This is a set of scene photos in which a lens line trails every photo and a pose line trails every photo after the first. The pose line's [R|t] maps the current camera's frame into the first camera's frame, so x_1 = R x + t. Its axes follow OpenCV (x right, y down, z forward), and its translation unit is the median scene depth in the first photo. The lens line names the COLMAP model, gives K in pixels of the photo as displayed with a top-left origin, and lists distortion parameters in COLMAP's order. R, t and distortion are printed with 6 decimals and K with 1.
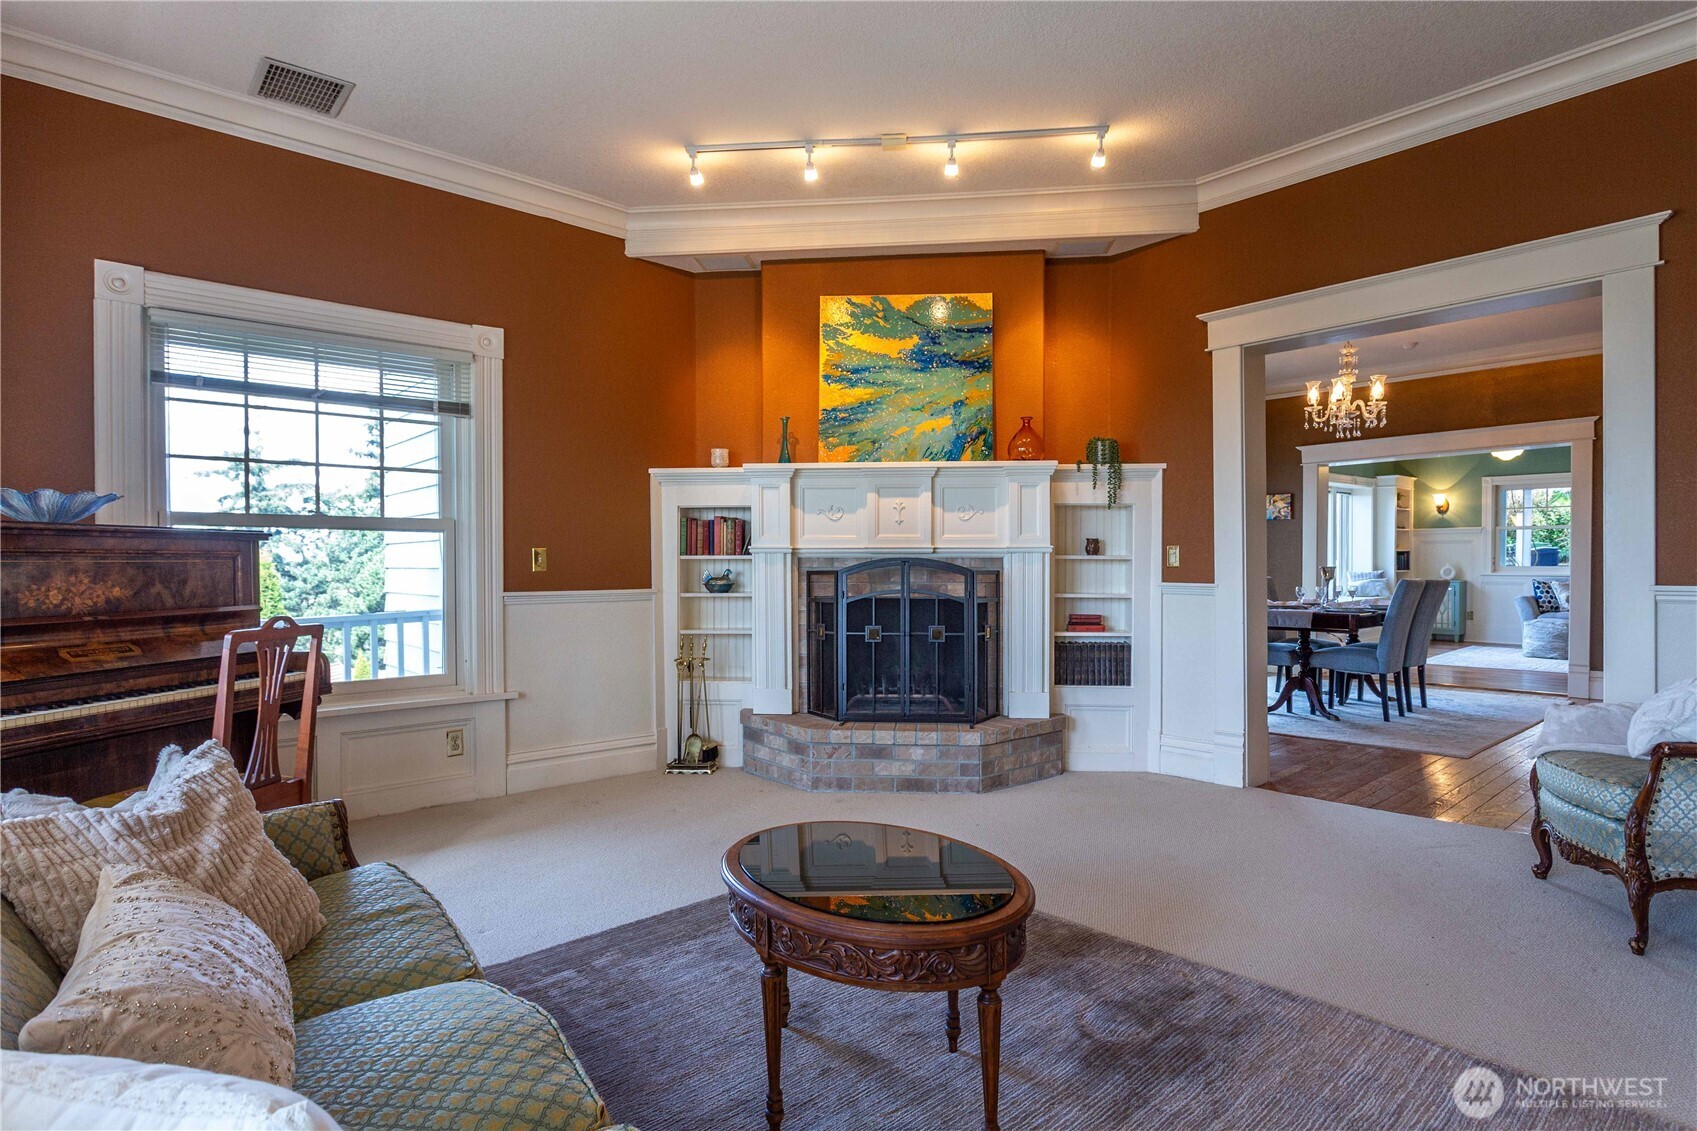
lens RADIAL K [[891.4, 0, 855.5], [0, 891.4, 568.6], [0, 0, 1]] dist [0.001023, 0.002092]
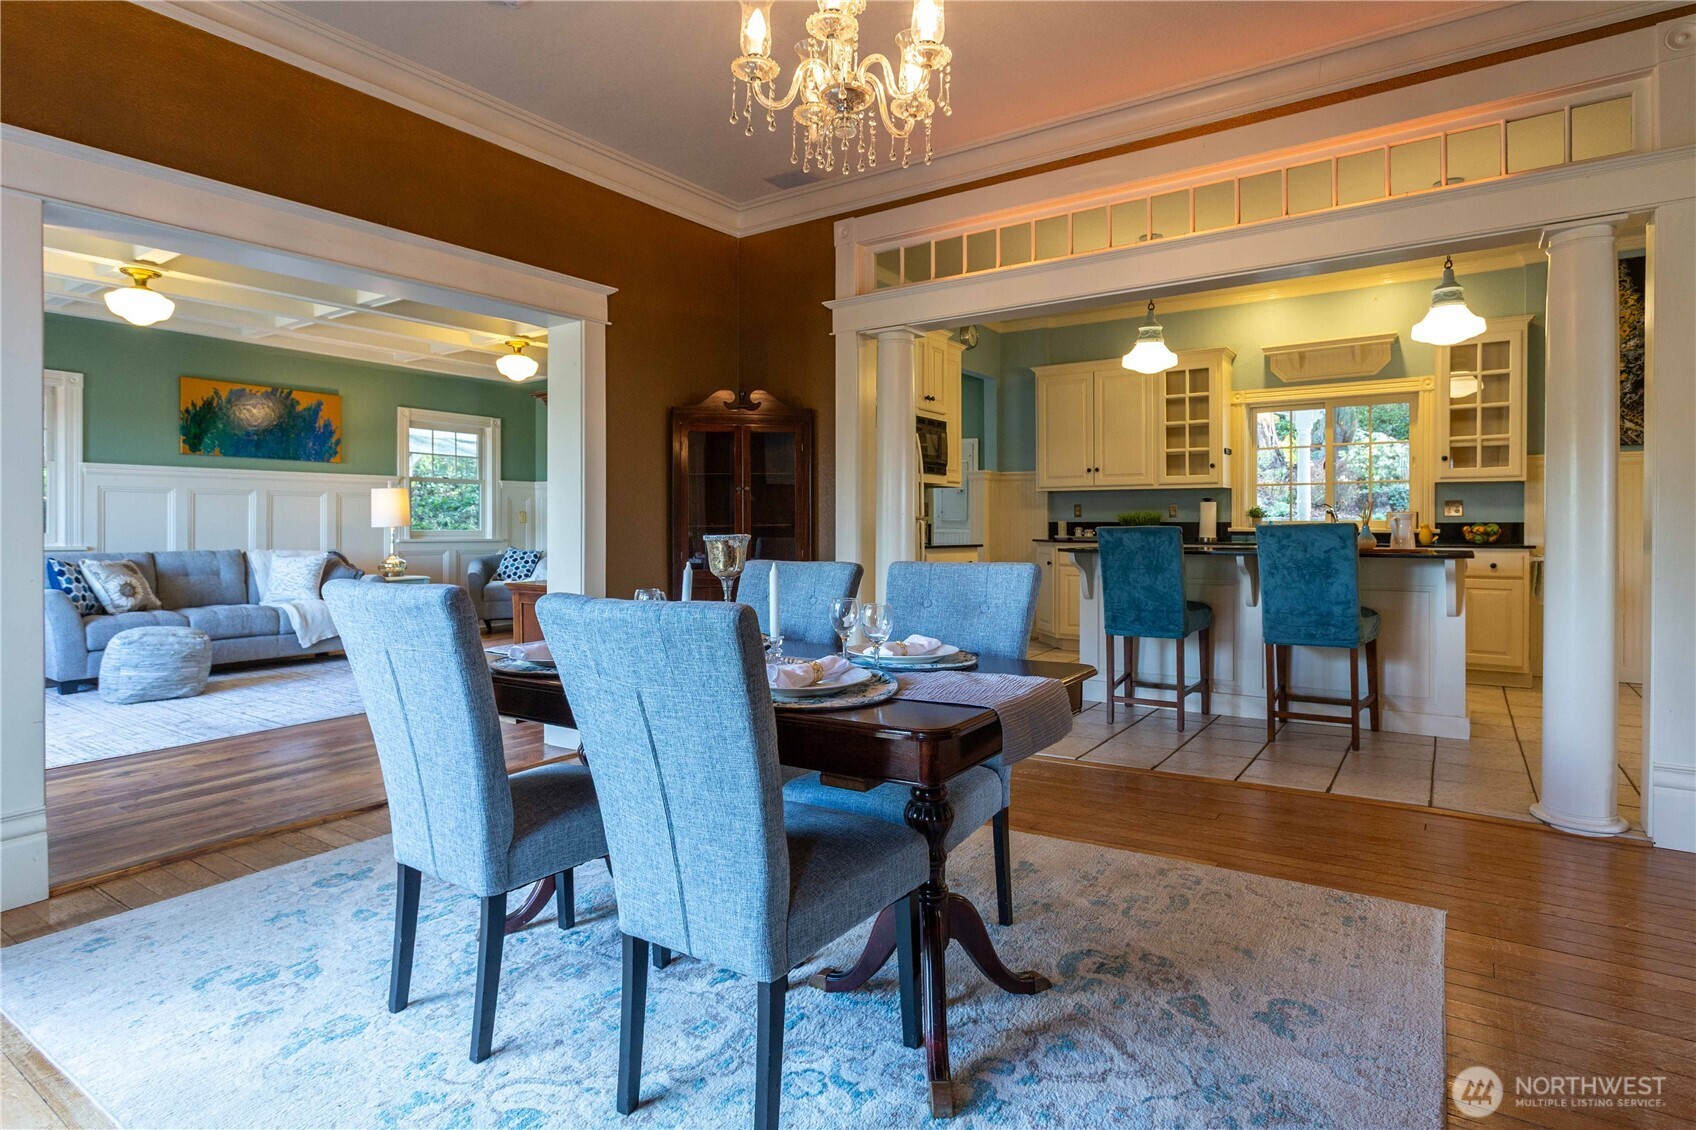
lens RADIAL K [[890.9, 0, 836.8], [0, 890.9, 527.5], [0, 0, 1]] dist [0.001023, 0.002092]
pose [[-0.224626, -0.000943, 0.974444, 0.120146], [0.010284, 0.999942, 0.003339, -0.002739], [-0.974391, 0.010771, -0.224604, 0.594255]]
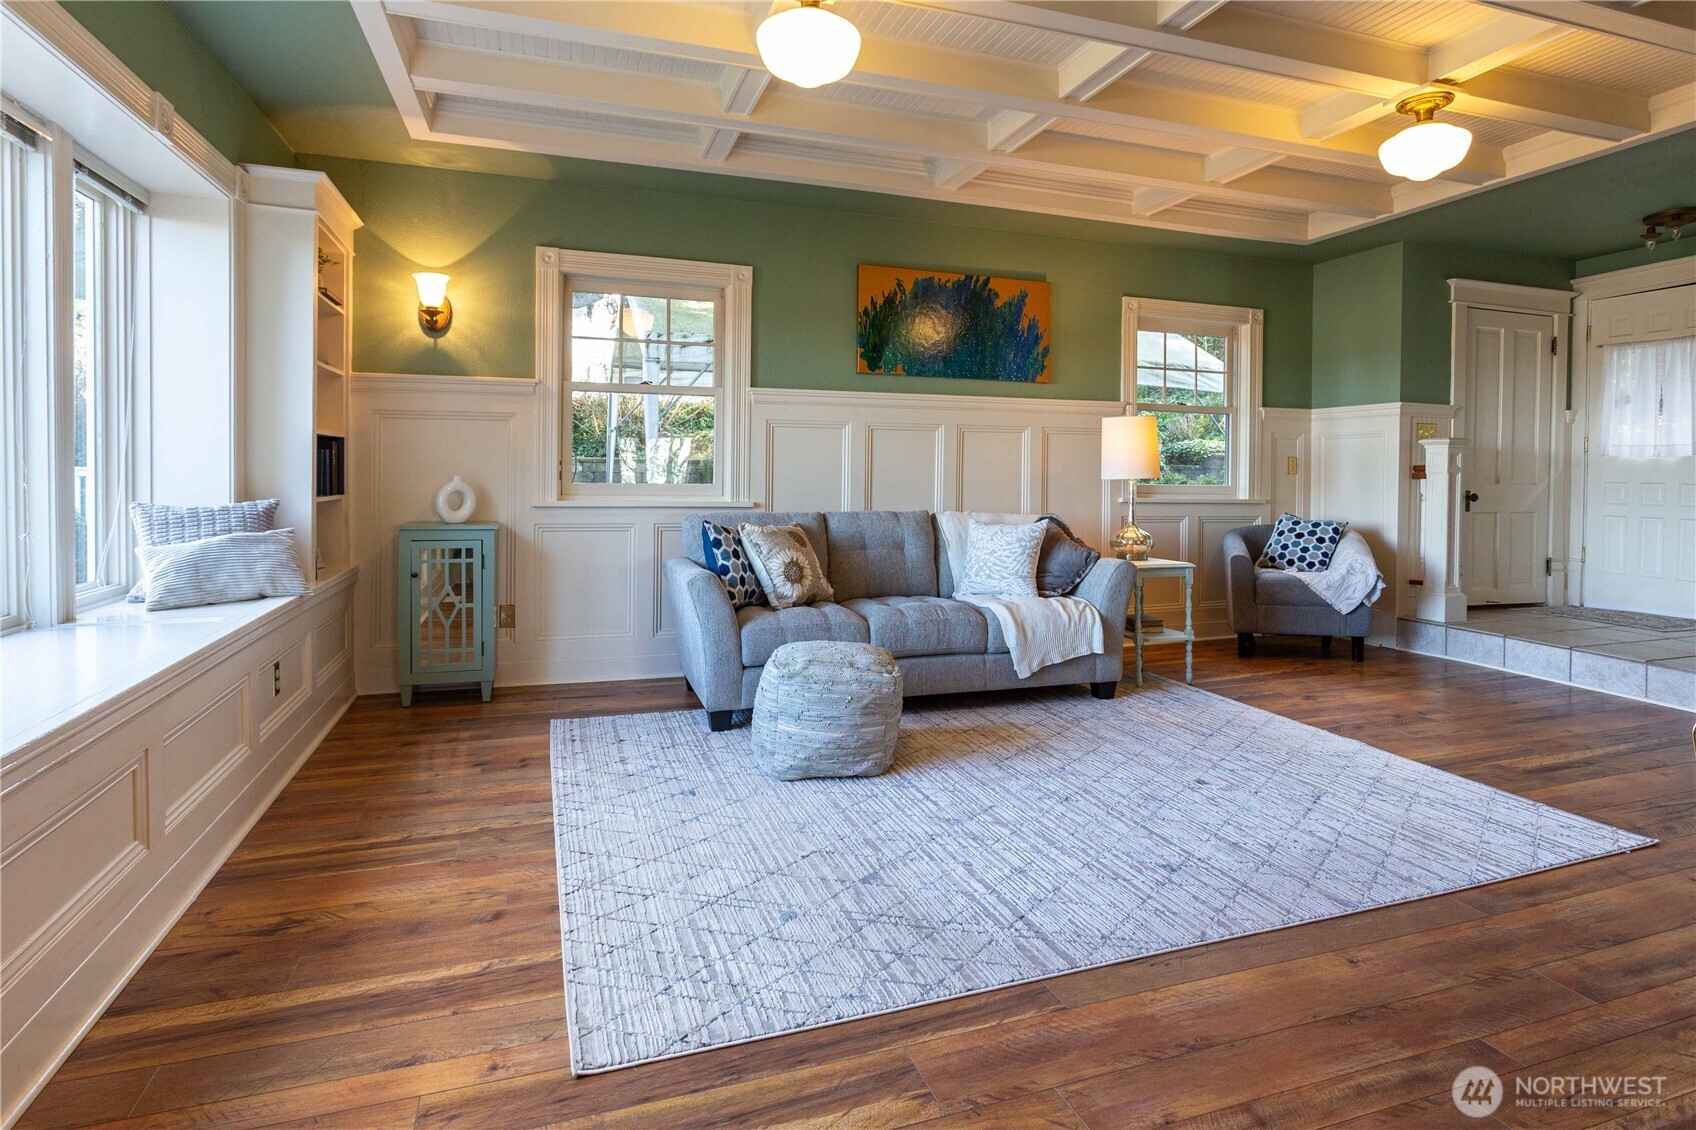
lens RADIAL K [[890.9, 0, 854.9], [0, 890.9, 498.8], [0, 0, 1]] dist [0.001023, 0.002092]
pose [[0.387873, -0.017923, 0.921539, 0.403241], [0.000638, 0.999816, 0.019177, -0.003278], [-0.921713, -0.006850, 0.387813, 0.721541]]
